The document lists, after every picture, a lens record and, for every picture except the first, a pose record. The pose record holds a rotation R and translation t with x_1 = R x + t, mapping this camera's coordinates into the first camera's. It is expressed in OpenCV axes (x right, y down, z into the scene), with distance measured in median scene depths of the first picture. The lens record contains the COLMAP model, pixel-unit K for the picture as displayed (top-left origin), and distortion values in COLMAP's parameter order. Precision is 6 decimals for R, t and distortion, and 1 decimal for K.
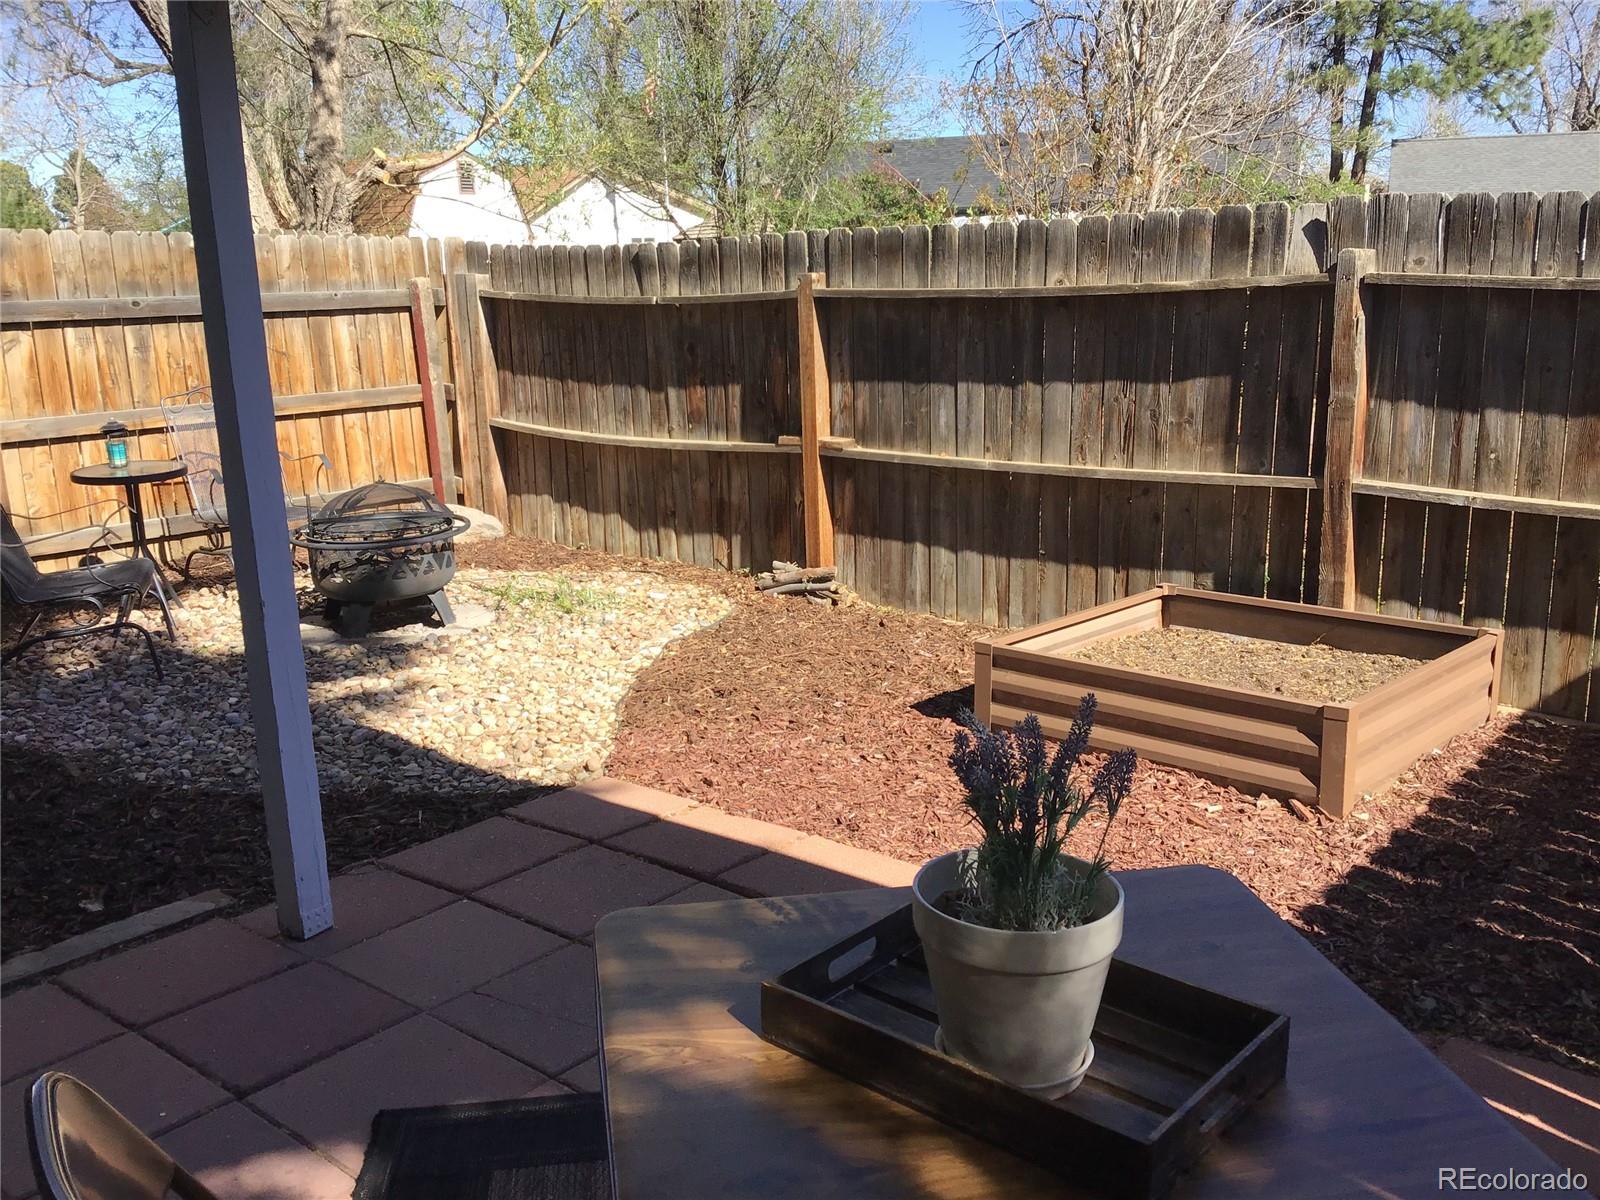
lens RADIAL K [[1448.6, 0, 806.0], [0, 1448.6, 570.8], [0, 0, 1]] dist [0.126335, -0.261143]
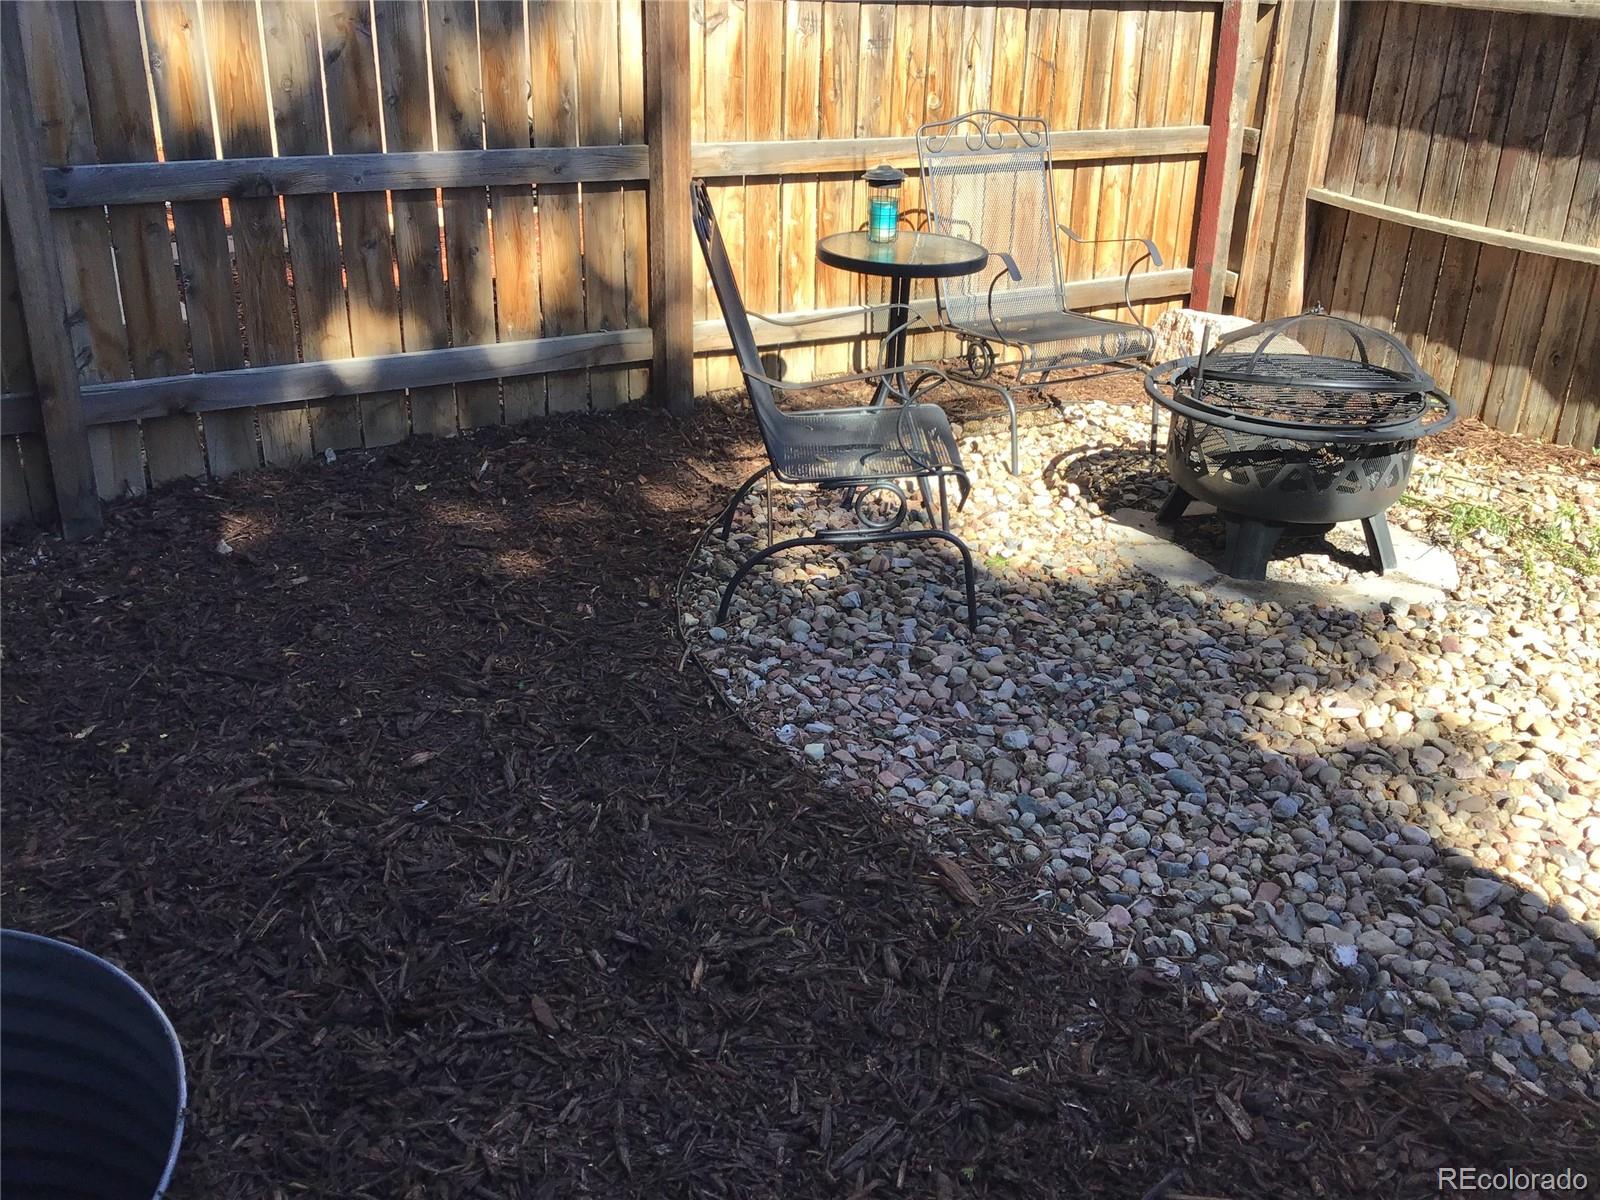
lens RADIAL K [[1448.6, 0, 806.0], [0, 1448.6, 570.8], [0, 0, 1]] dist [0.126335, -0.261143]
pose [[0.958623, 0.159695, -0.235668, -0.311925], [-0.115779, 0.974987, 0.189725, -0.044899], [0.260071, -0.154589, 0.953134, 0.356223]]
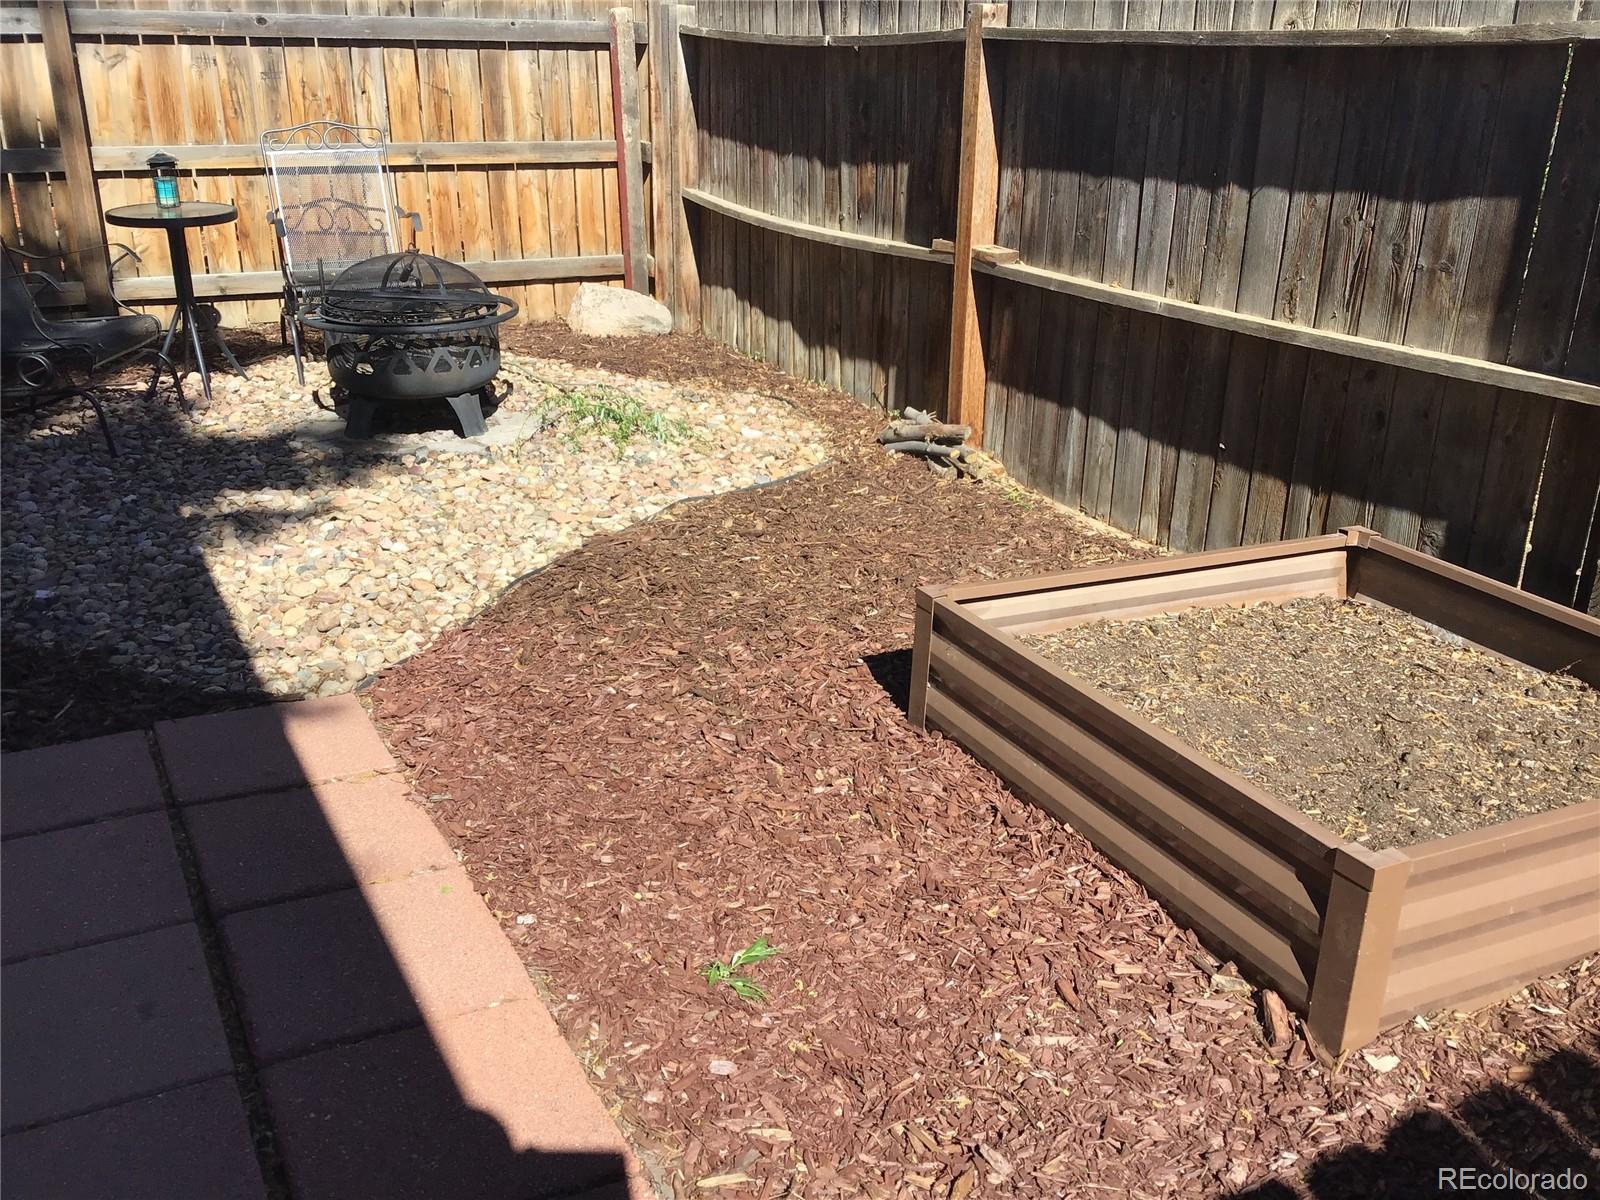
lens RADIAL K [[1448.6, 0, 806.0], [0, 1448.6, 570.8], [0, 0, 1]] dist [0.126335, -0.261143]
pose [[0.927927, 0.163383, -0.335049, 0.204489], [-0.114580, 0.980328, 0.160714, -0.040217], [0.354715, -0.110740, 0.928393, 0.279932]]
